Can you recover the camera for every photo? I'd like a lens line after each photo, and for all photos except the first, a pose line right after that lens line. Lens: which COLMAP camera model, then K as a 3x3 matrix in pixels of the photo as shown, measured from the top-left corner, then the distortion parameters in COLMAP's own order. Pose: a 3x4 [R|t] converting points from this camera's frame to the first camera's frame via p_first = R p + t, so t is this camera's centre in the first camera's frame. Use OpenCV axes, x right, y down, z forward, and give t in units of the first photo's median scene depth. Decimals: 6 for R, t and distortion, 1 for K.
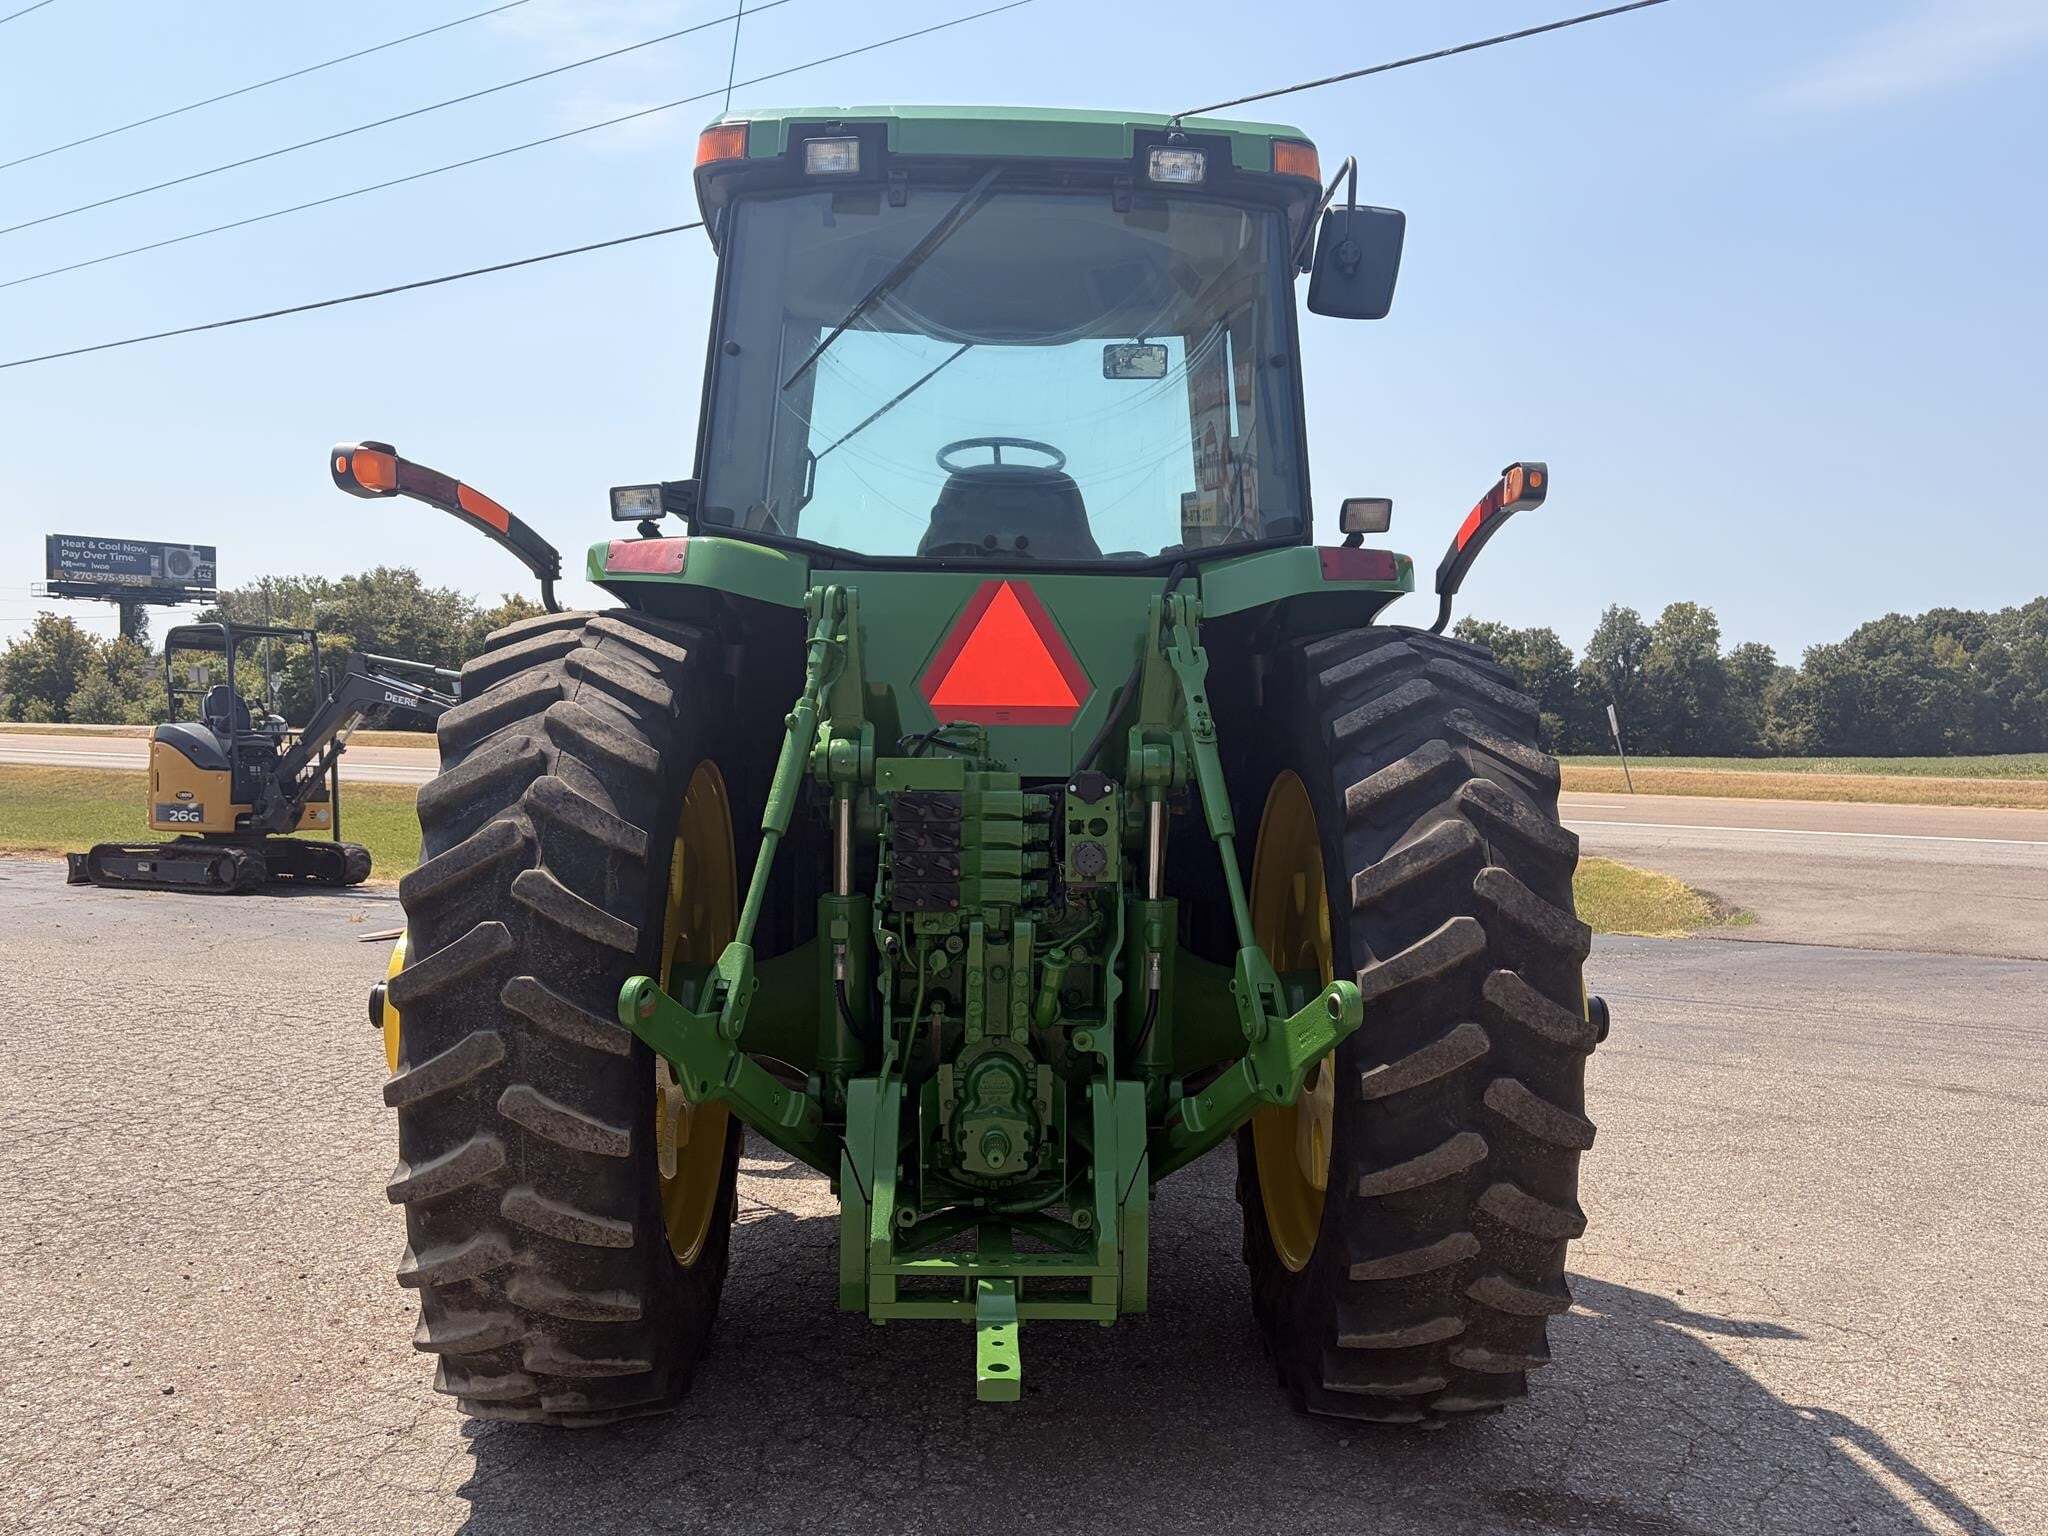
lens RADIAL K [[1714.2, 0, 1024.0], [0, 1714.2, 768.0], [0, 0, 1]] dist [0.012784, 0.012903]
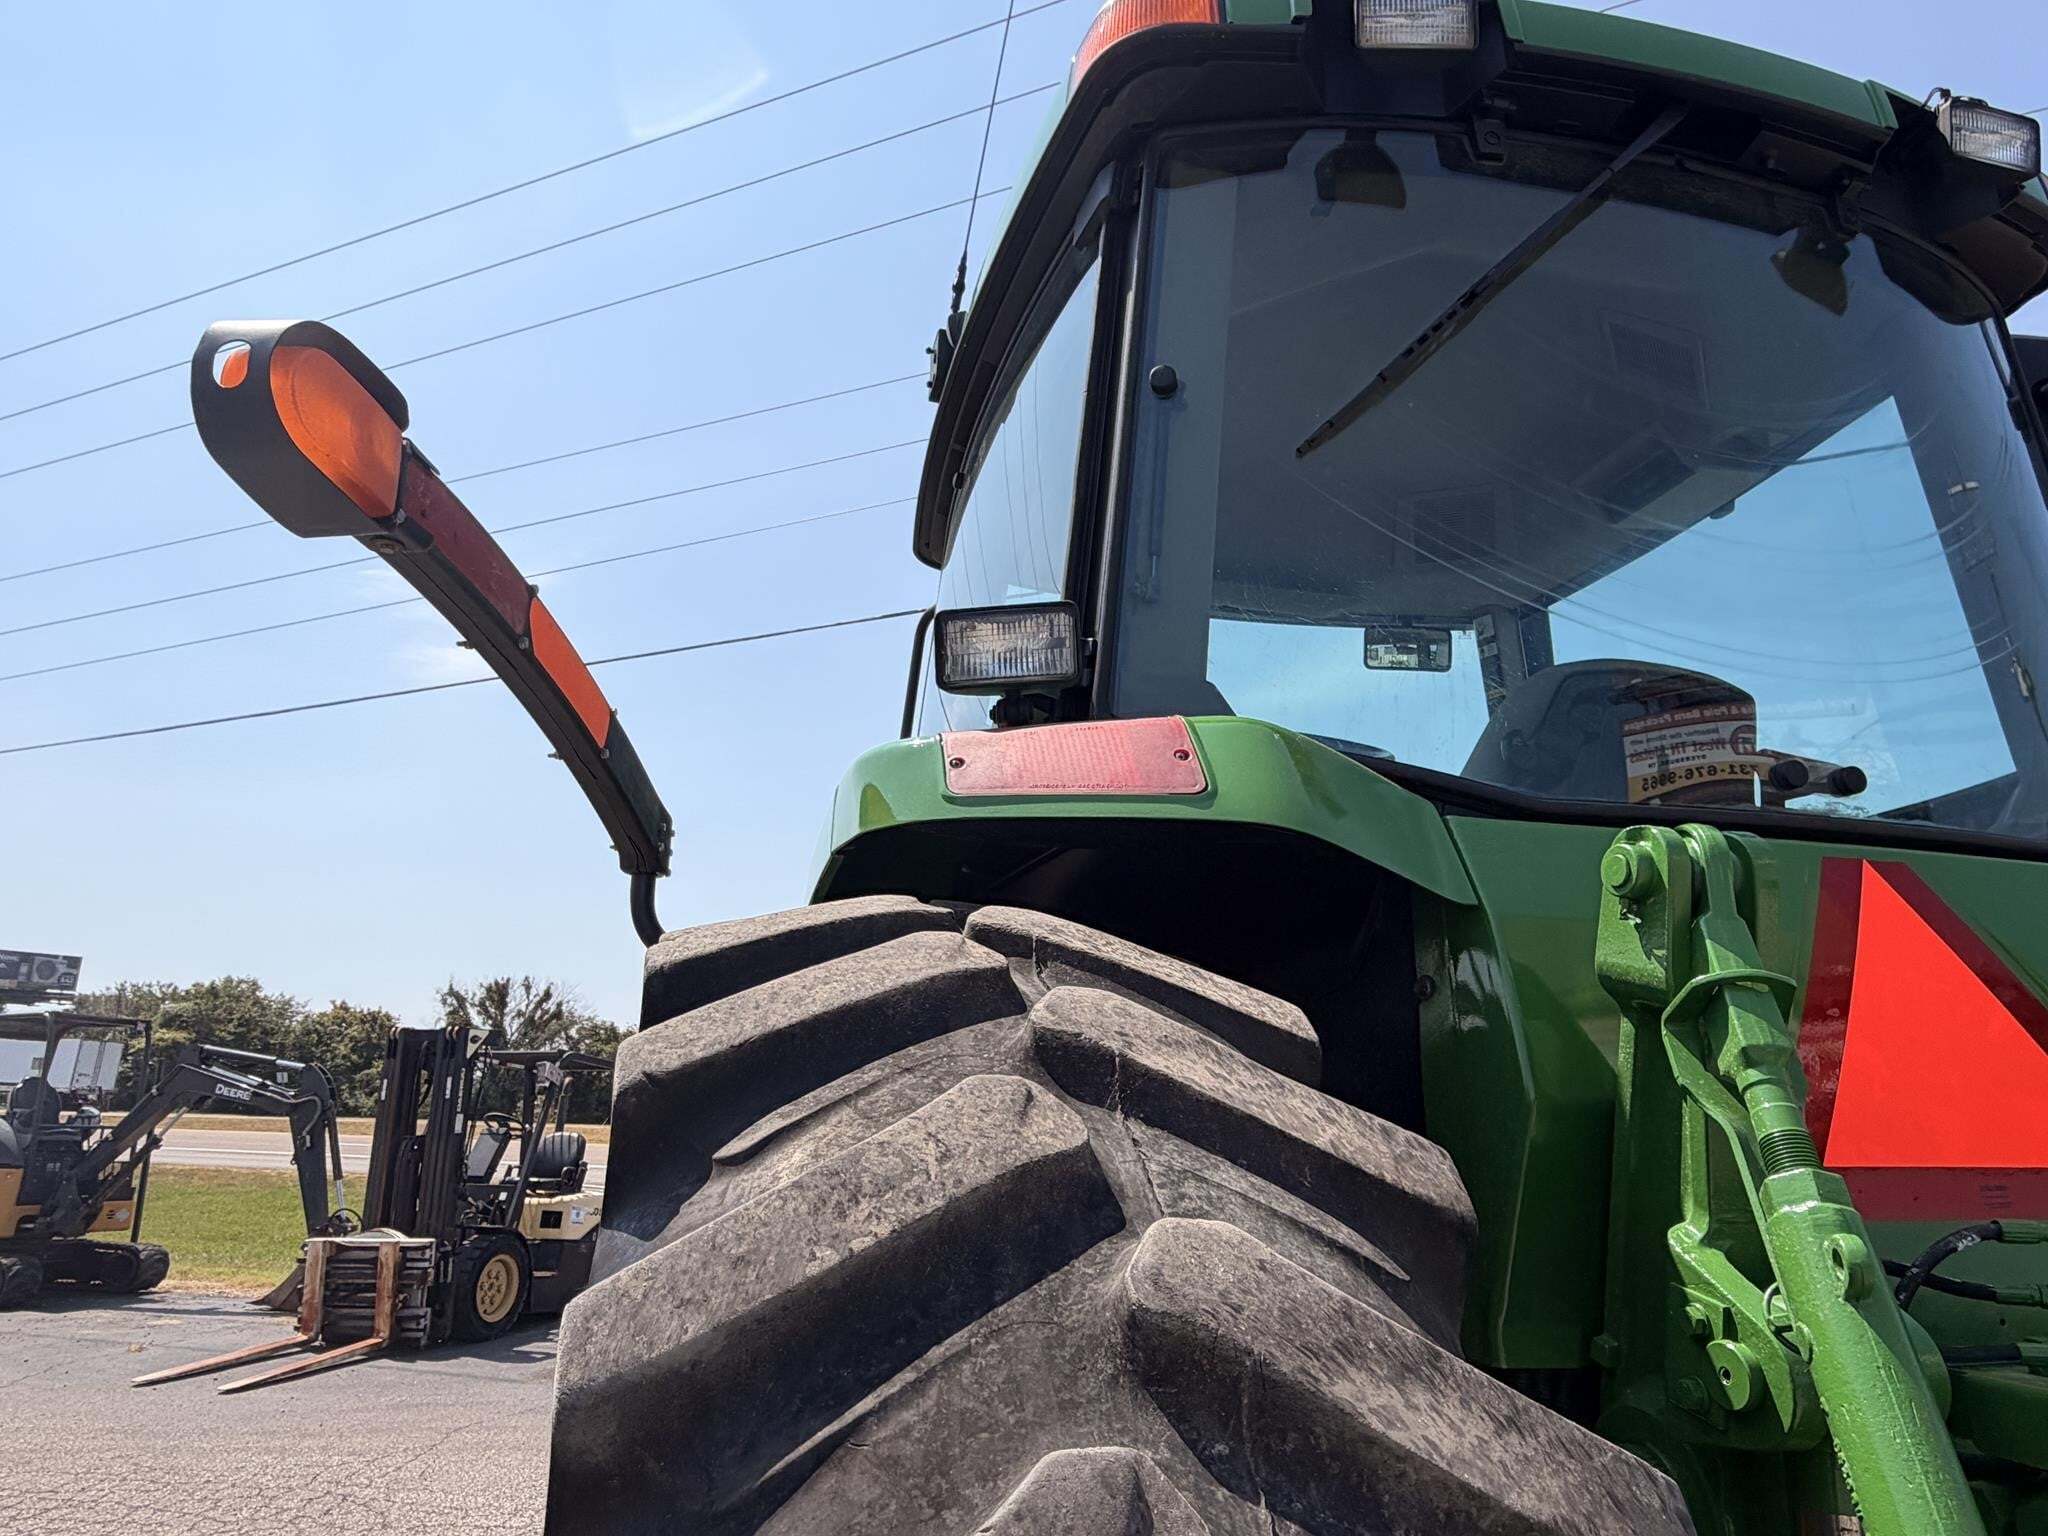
lens RADIAL K [[1222.9, 0, 1001.8], [0, 1222.9, 780.0], [0, 0, 1]] dist [0.003405, 0.001248]
pose [[0.979539, 0.053898, 0.193905, -0.069553], [0.003196, 0.959186, -0.282759, -0.010403], [-0.201231, 0.277593, 0.939387, 0.182205]]
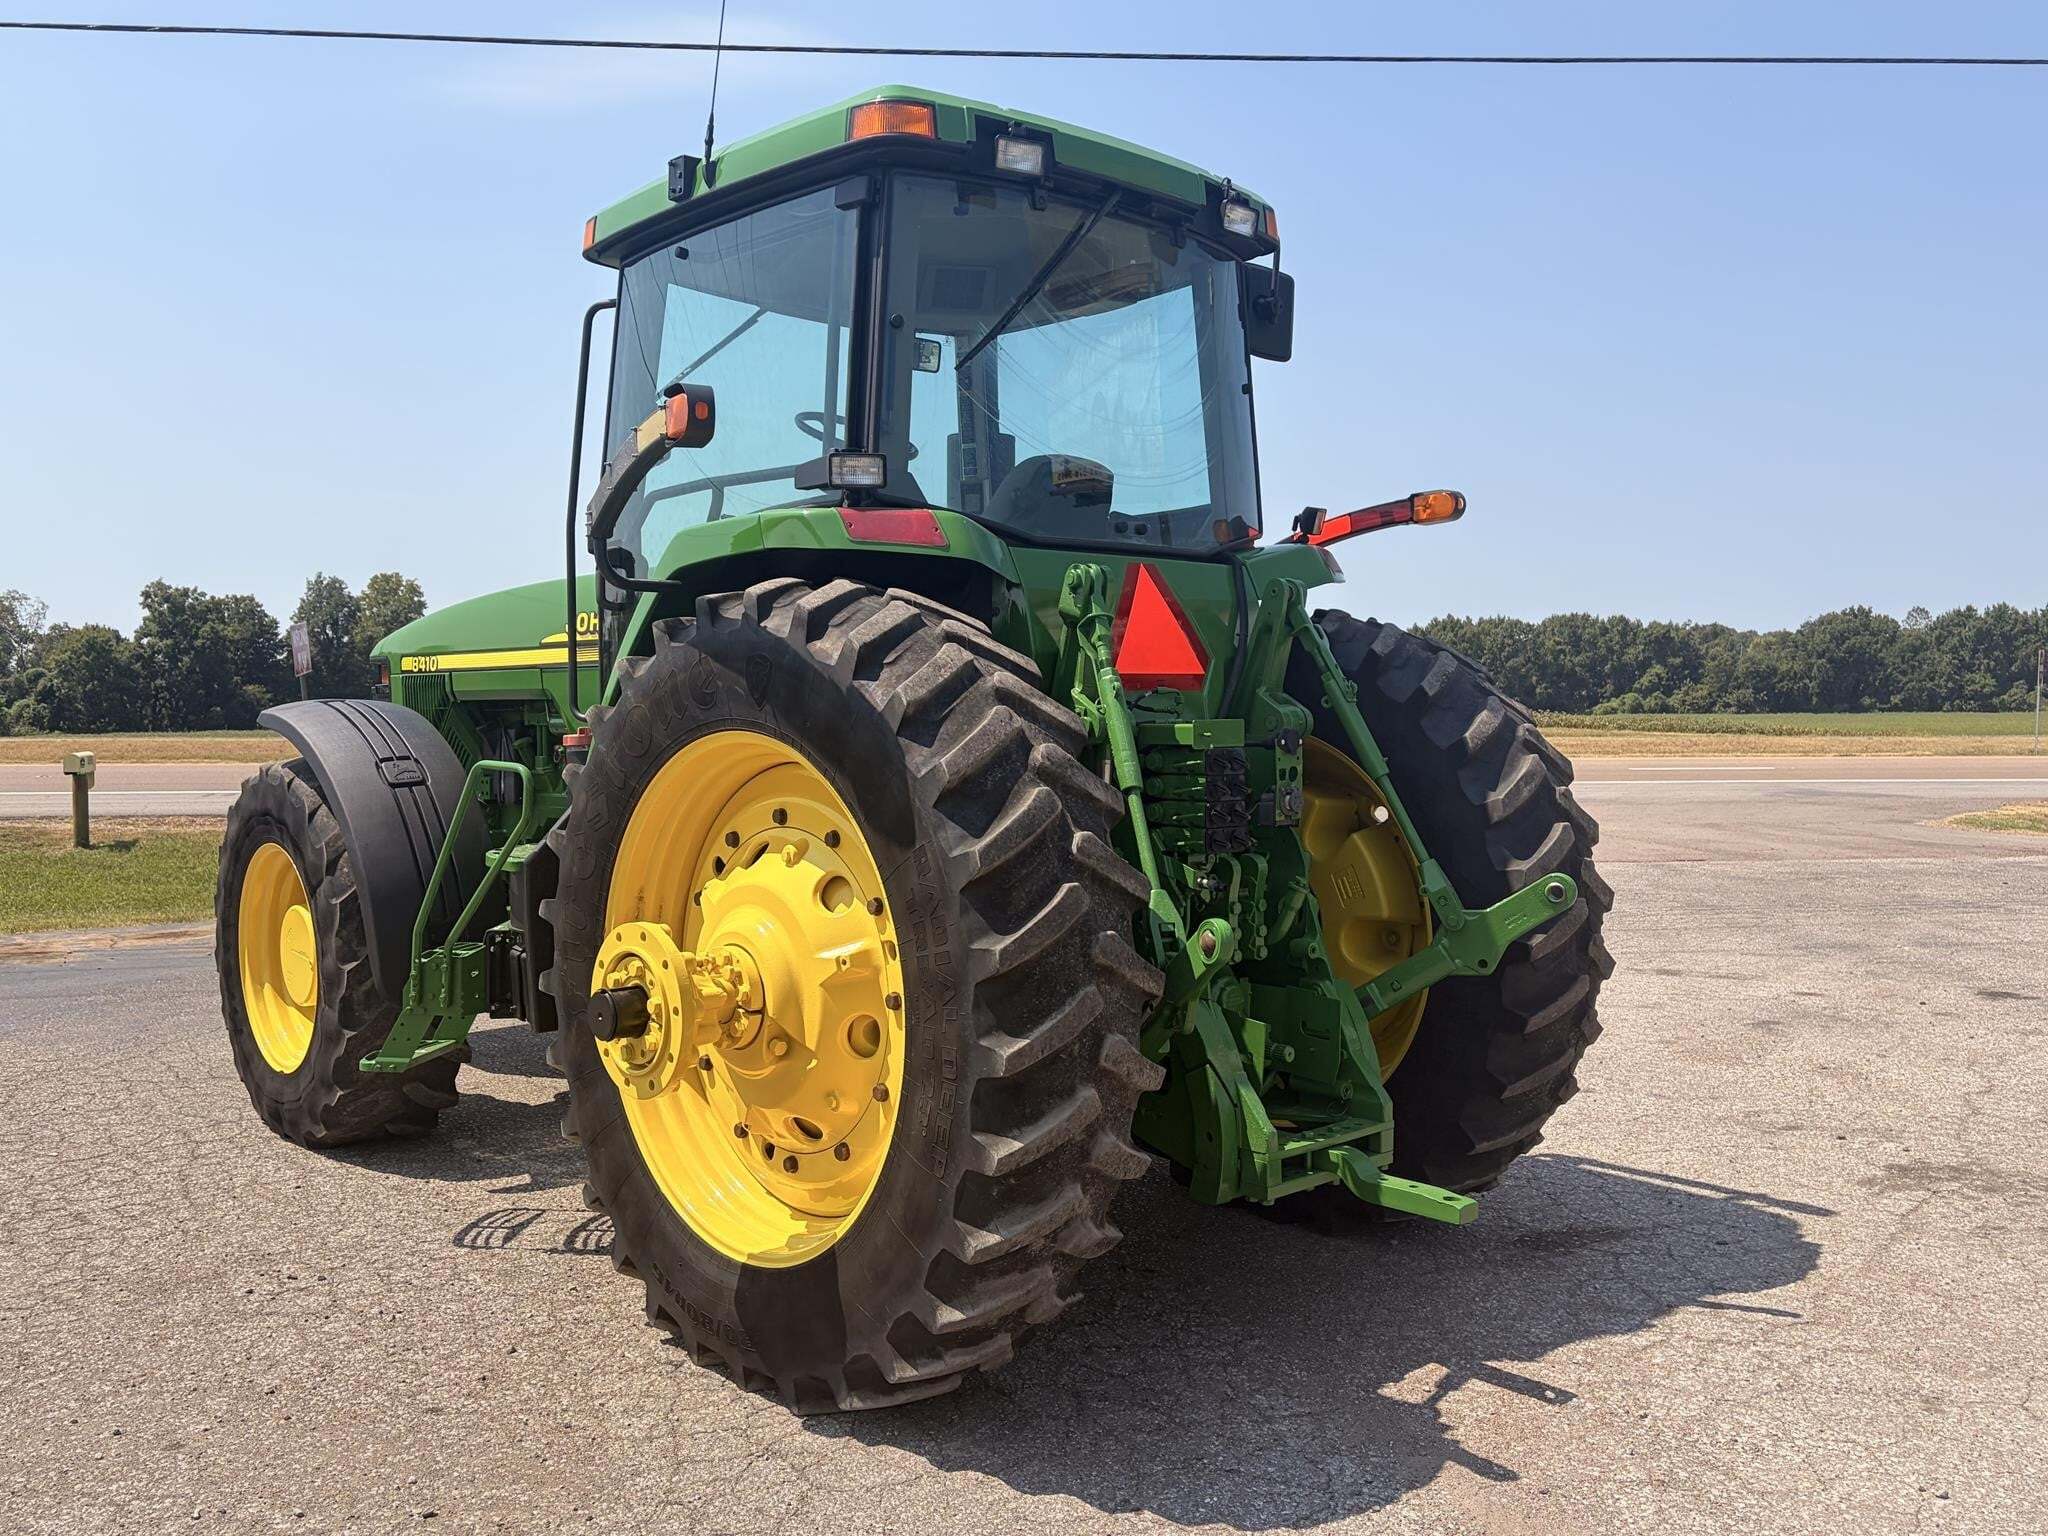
lens RADIAL K [[1715.2, 0, 999.3], [0, 1715.2, 781.3], [0, 0, 1]] dist [0.036546, -0.008715]
pose [[0.755420, -0.047382, 0.653525, -0.202245], [0.031308, 0.998853, 0.036229, -0.002477], [-0.654492, -0.006907, 0.756037, 0.049303]]
